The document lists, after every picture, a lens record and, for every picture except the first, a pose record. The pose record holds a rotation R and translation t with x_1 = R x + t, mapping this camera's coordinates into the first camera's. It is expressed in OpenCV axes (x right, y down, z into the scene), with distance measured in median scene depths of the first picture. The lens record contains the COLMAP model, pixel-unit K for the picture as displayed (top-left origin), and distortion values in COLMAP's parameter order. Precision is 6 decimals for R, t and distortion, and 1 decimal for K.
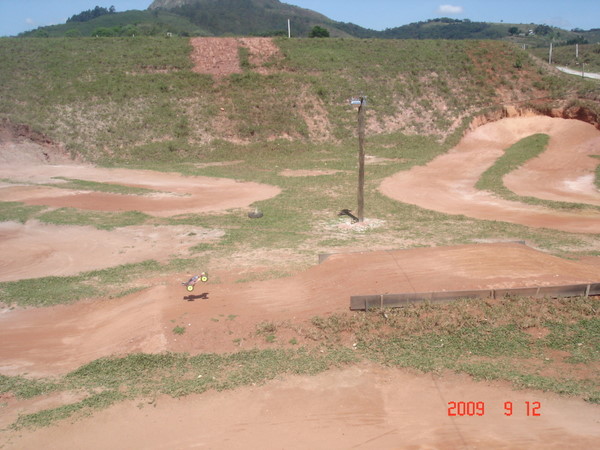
lens RADIAL K [[676.5, 0, 300.0], [0, 676.5, 225.0], [0, 0, 1]] dist [-0.060210, -0.155767]
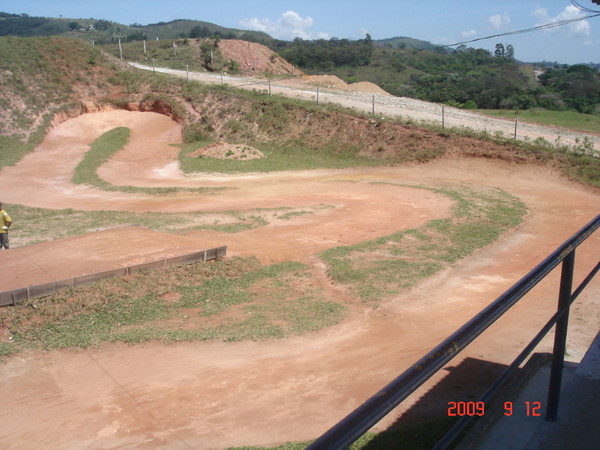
lens RADIAL K [[676.5, 0, 300.0], [0, 676.5, 225.0], [0, 0, 1]] dist [-0.060210, -0.155767]
pose [[0.815818, -0.118480, 0.566042, -0.051286], [0.114543, 0.992502, 0.042656, 0.005792], [-0.566852, 0.030037, 0.823272, -0.042952]]
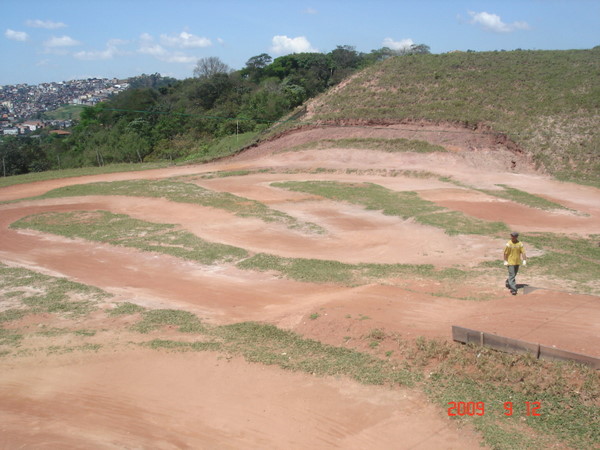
lens RADIAL K [[676.5, 0, 300.0], [0, 676.5, 225.0], [0, 0, 1]] dist [-0.060210, -0.155767]
pose [[0.655061, 0.135426, -0.743341, 0.296055], [-0.144744, 0.988078, 0.052459, -0.025160], [0.741583, 0.073230, 0.666853, 0.095192]]
